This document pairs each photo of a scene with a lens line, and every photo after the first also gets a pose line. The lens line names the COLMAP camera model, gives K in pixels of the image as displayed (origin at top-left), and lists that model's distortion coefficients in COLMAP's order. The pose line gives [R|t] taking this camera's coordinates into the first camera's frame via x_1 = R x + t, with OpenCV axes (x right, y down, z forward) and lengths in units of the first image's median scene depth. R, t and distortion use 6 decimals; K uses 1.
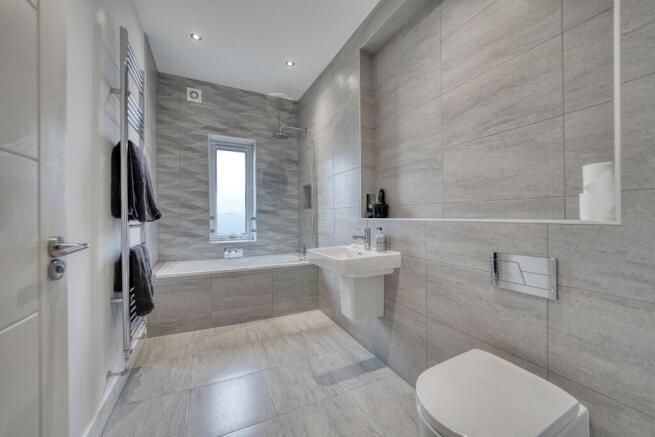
lens RADIAL K [[255.6, 0, 327.5], [0, 255.6, 218.5], [0, 0, 1]] dist [-0.000390, -0.000073]
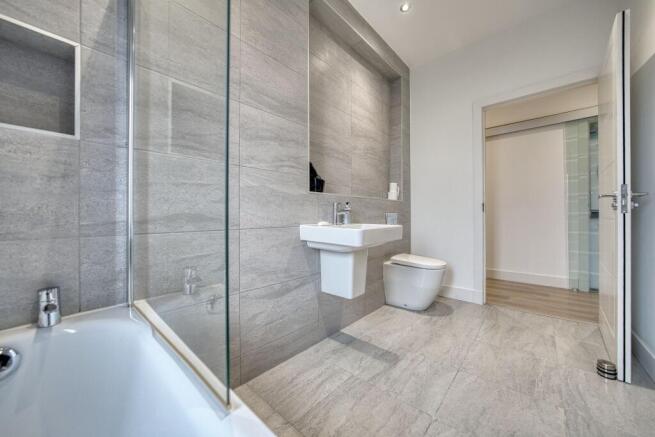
lens RADIAL K [[241.6, 0, 327.5], [0, 241.6, 218.5], [0, 0, 1]] dist [-0.010974, 0.000396]
pose [[-0.385308, -0.002094, 0.922786, -0.646334], [0.016243, 0.999827, 0.009051, 0.086060], [-0.922645, 0.018476, -0.385207, 1.342365]]
